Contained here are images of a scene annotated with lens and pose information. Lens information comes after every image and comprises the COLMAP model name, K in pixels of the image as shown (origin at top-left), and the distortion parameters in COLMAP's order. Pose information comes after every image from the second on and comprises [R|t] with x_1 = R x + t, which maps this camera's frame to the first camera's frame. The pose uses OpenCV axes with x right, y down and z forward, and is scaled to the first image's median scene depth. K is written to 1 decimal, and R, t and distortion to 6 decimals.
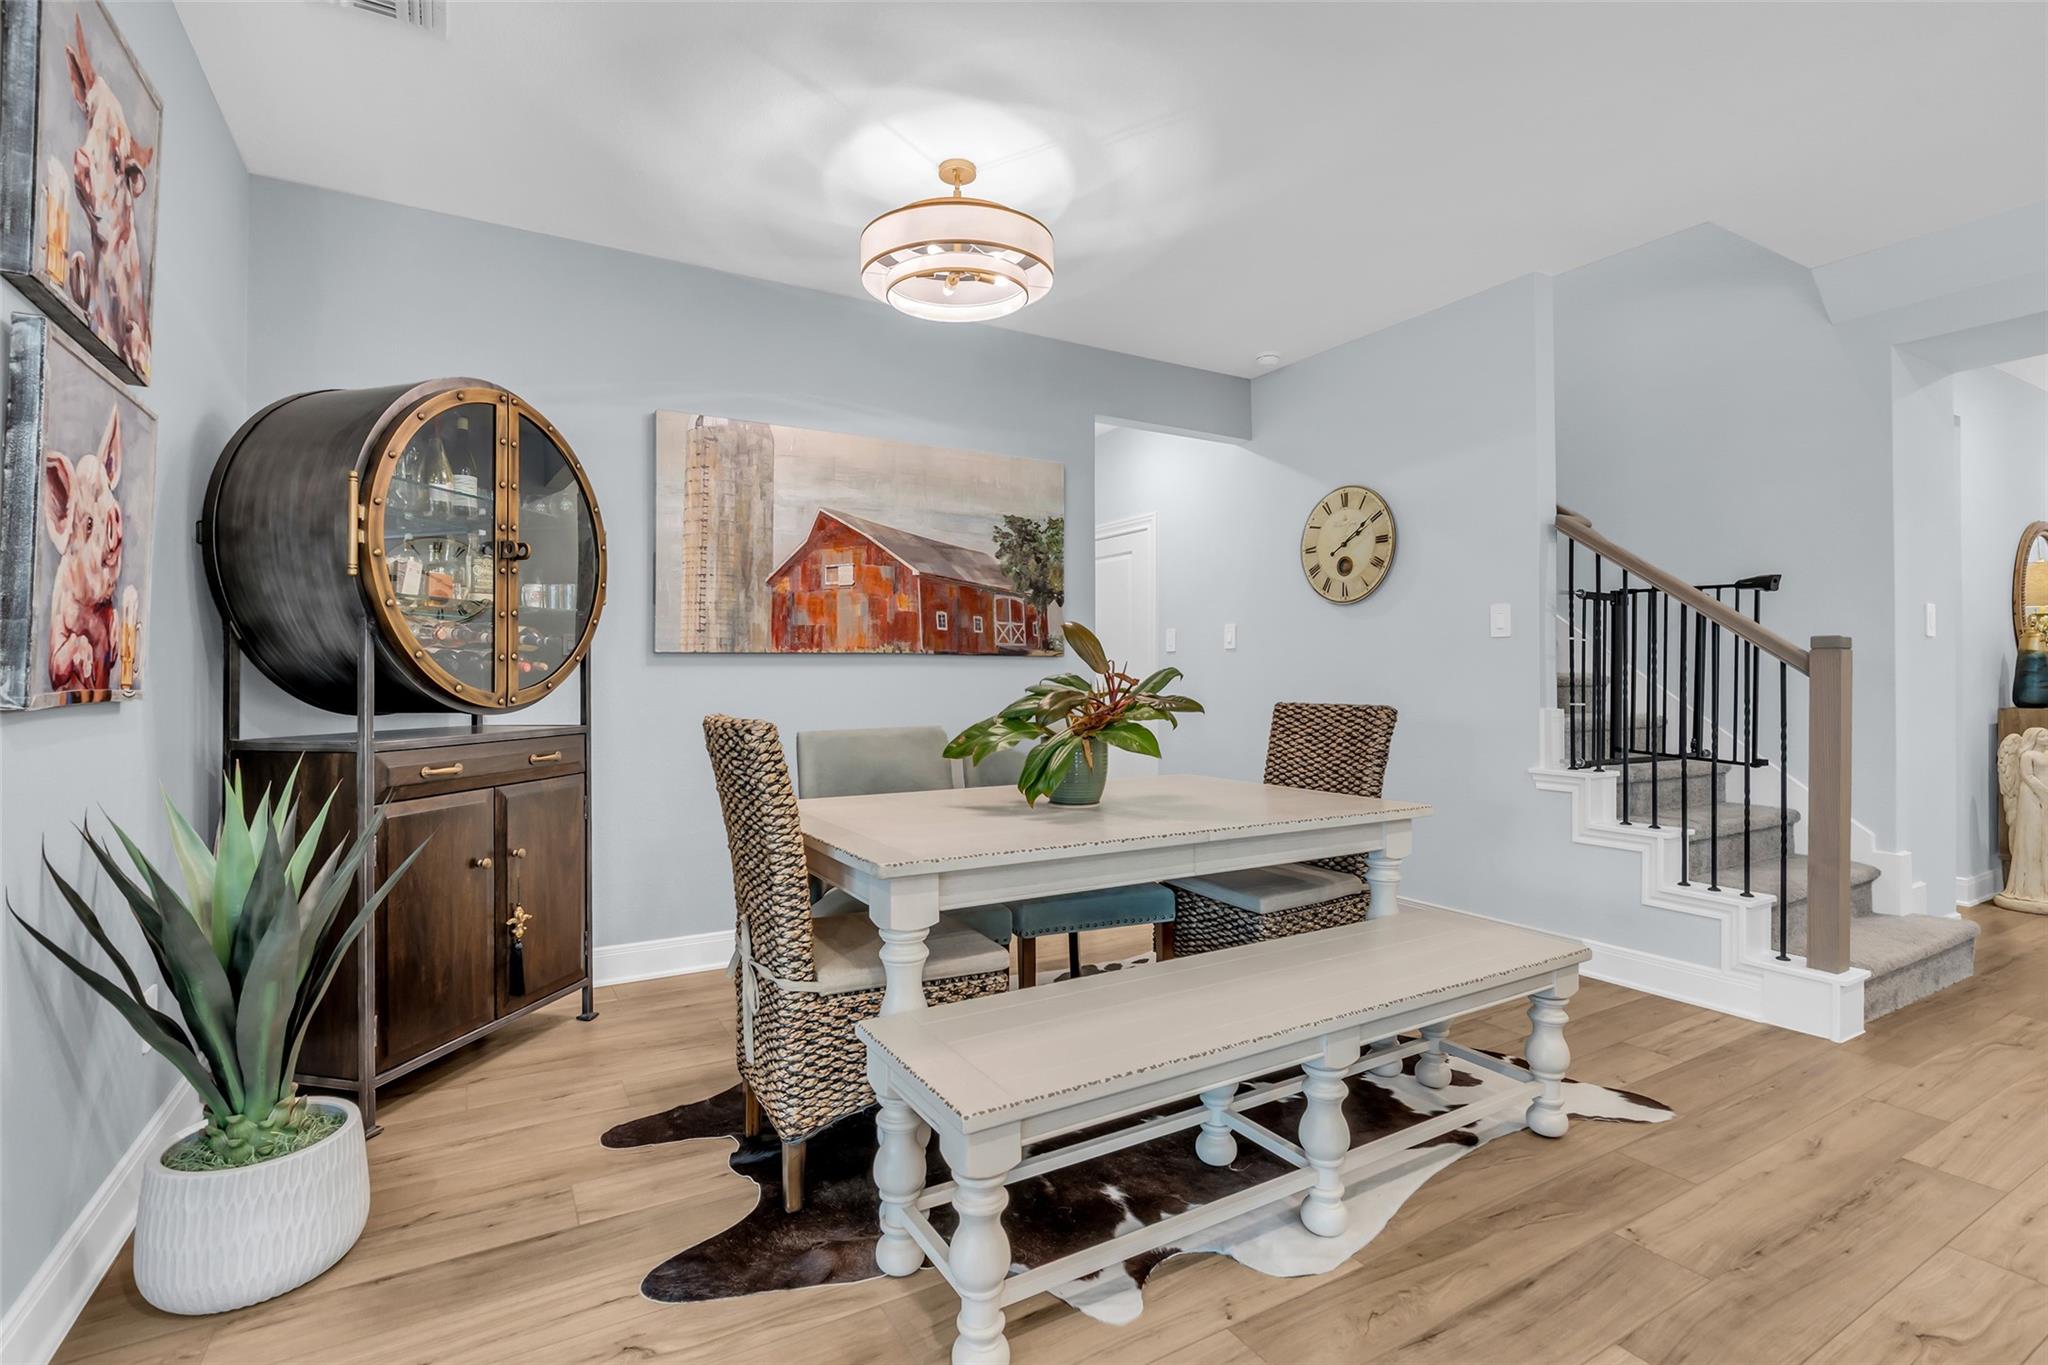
lens RADIAL K [[946.4, 0, 1019.6], [0, 946.4, 671.9], [0, 0, 1]] dist [-0.009399, 0.000785]
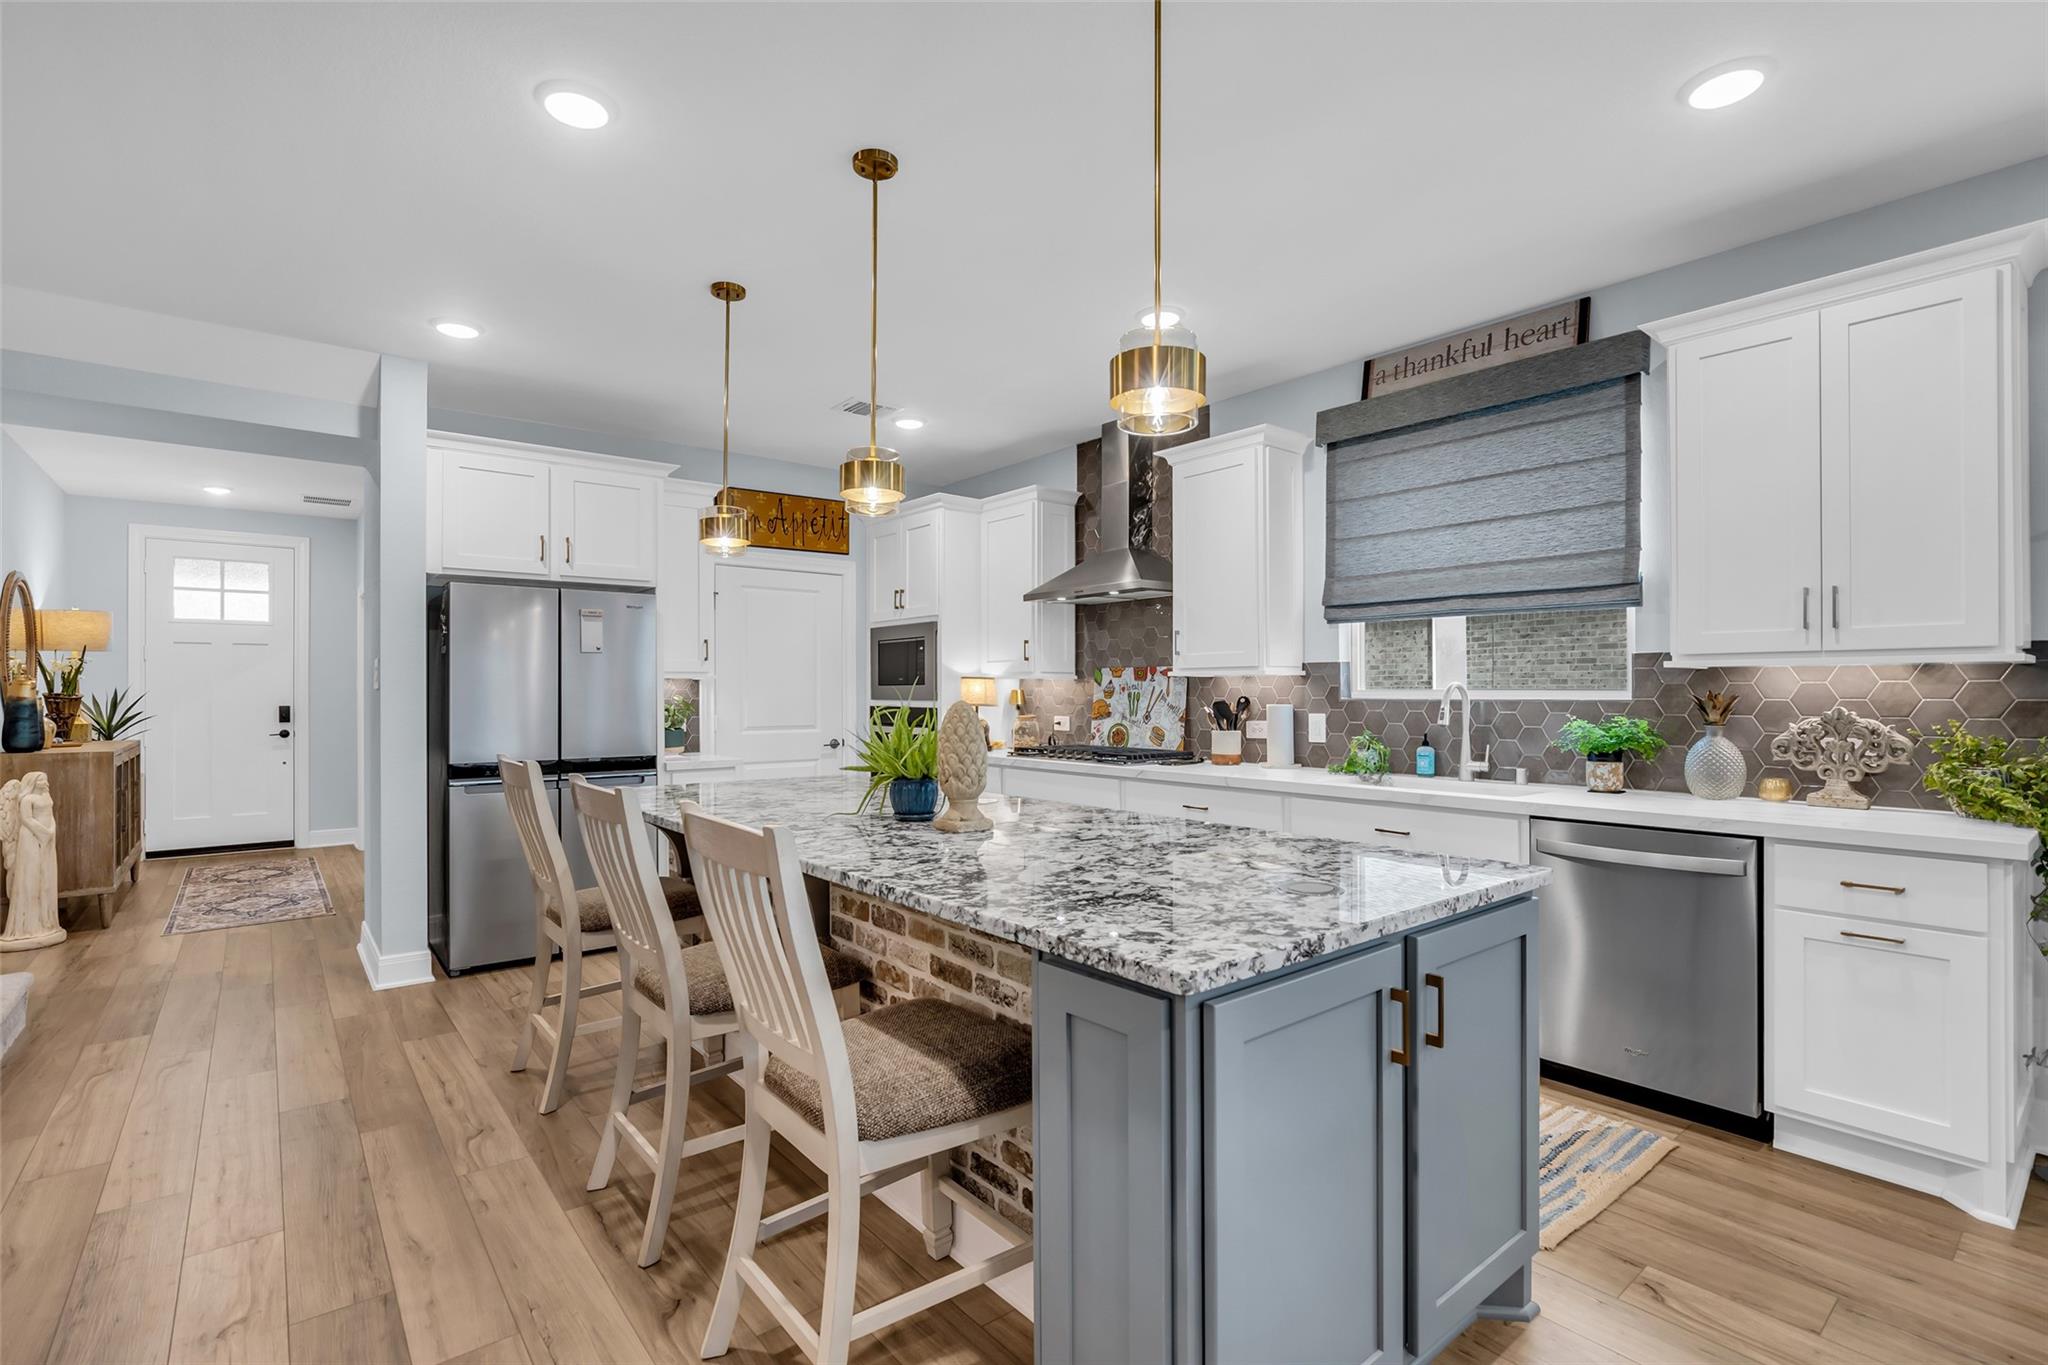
lens RADIAL K [[941.7, 0, 1014.8], [0, 941.7, 685.1], [0, 0, 1]] dist [-0.018022, 0.004923]
pose [[-0.160824, 0.006472, 0.986962, -0.132281], [-0.000825, 0.999977, -0.006692, -0.034762], [-0.986983, -0.001891, -0.160815, 0.087156]]
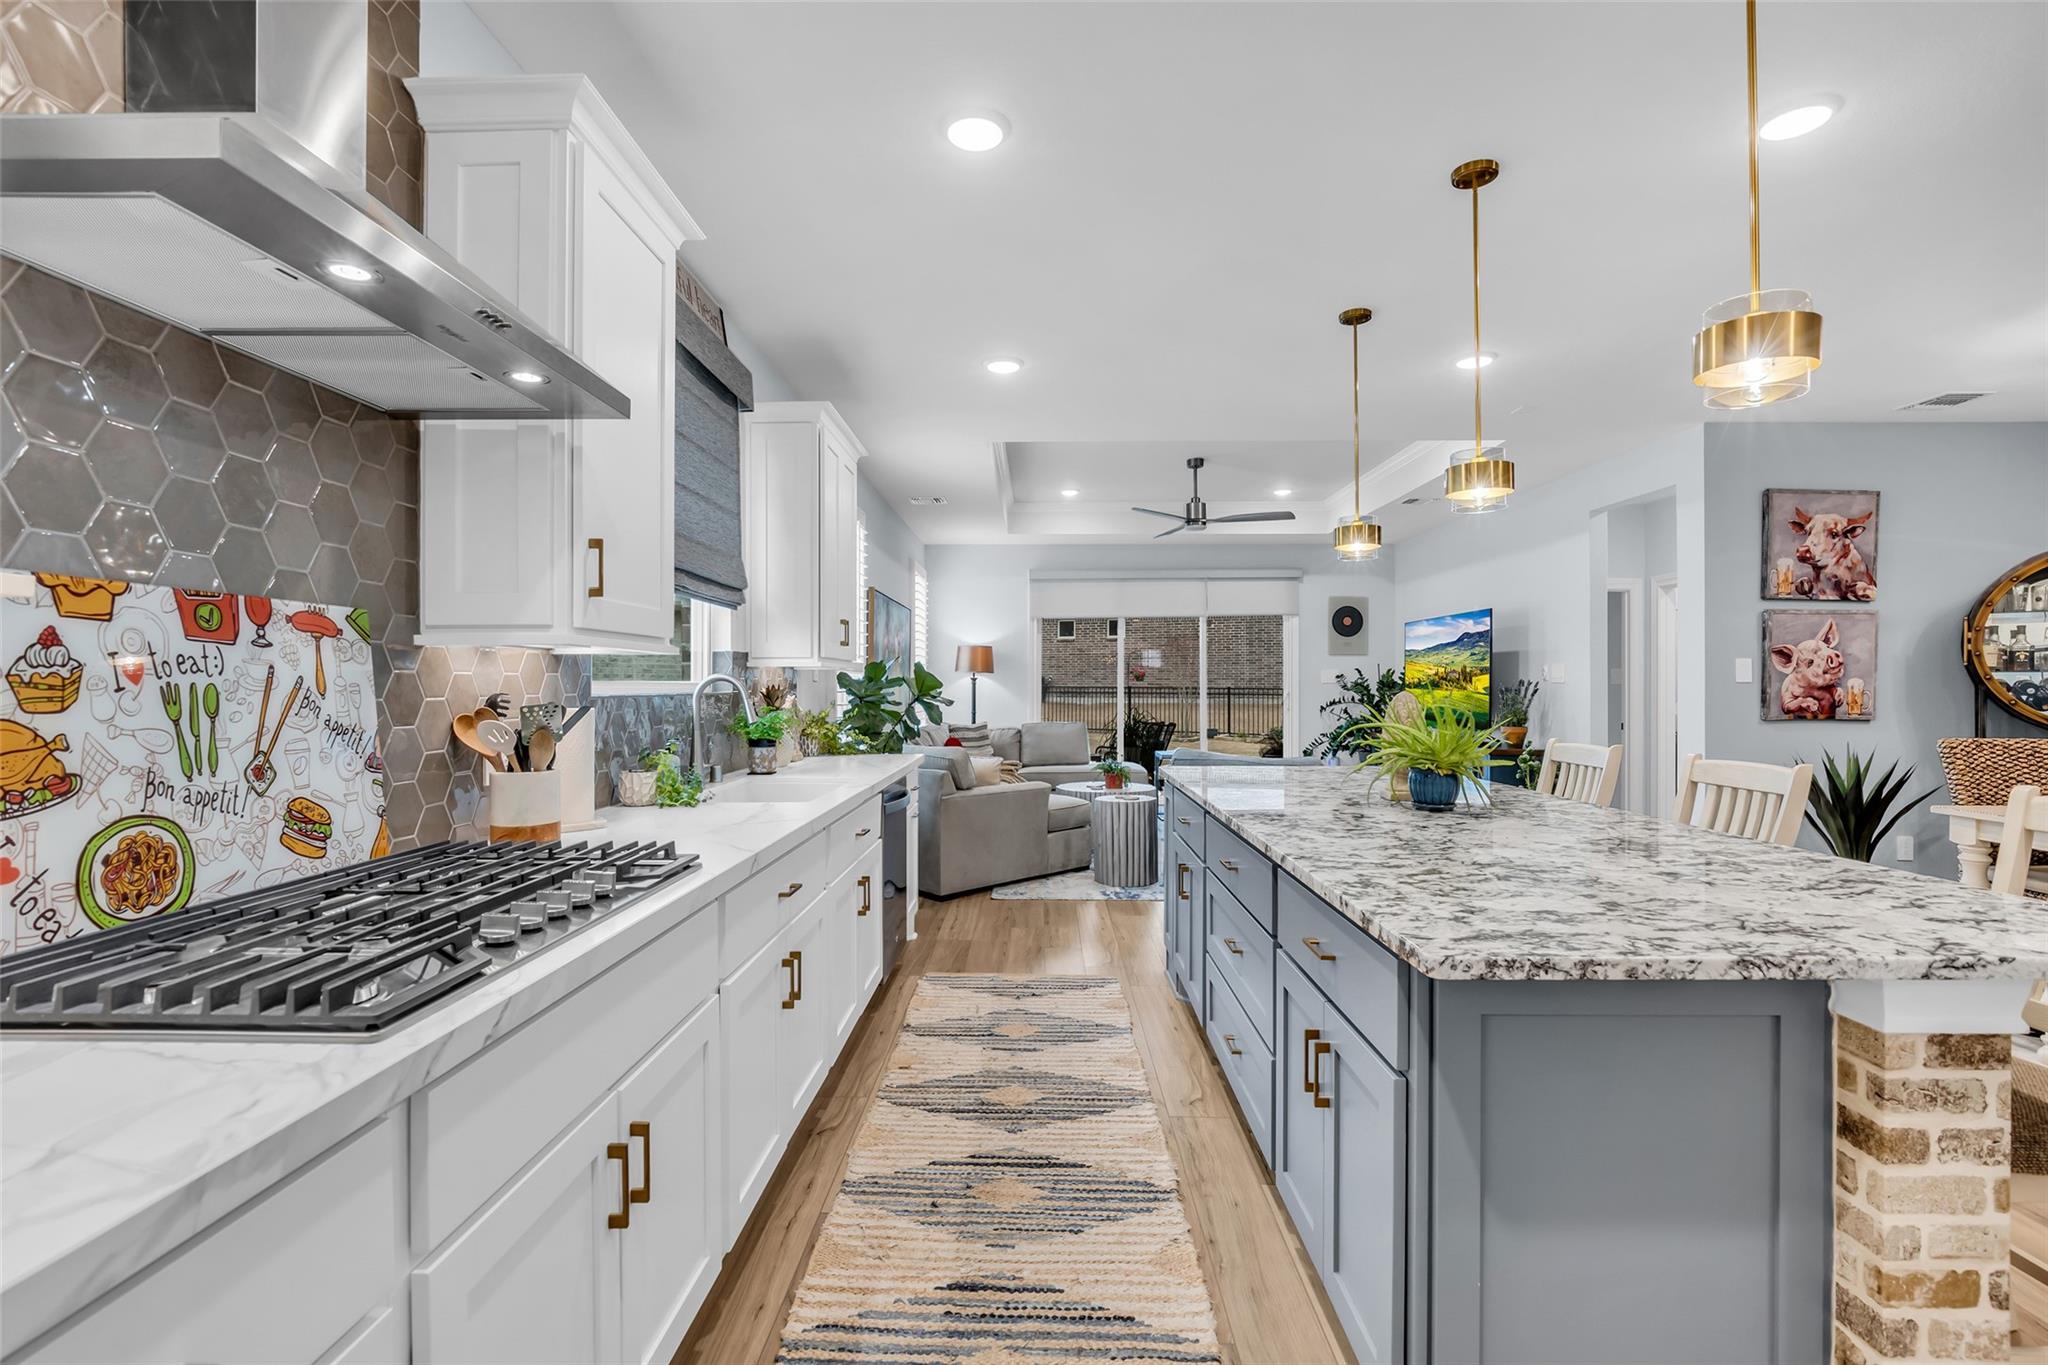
lens RADIAL K [[941.7, 0, 1020.8], [0, 941.7, 679.3], [0, 0, 1]] dist [-0.018022, 0.004923]
pose [[-0.516712, -0.006071, -0.856138, 1.260200], [0.000808, 0.999971, -0.007579, -0.032778], [0.856159, -0.004607, -0.516692, 0.143388]]
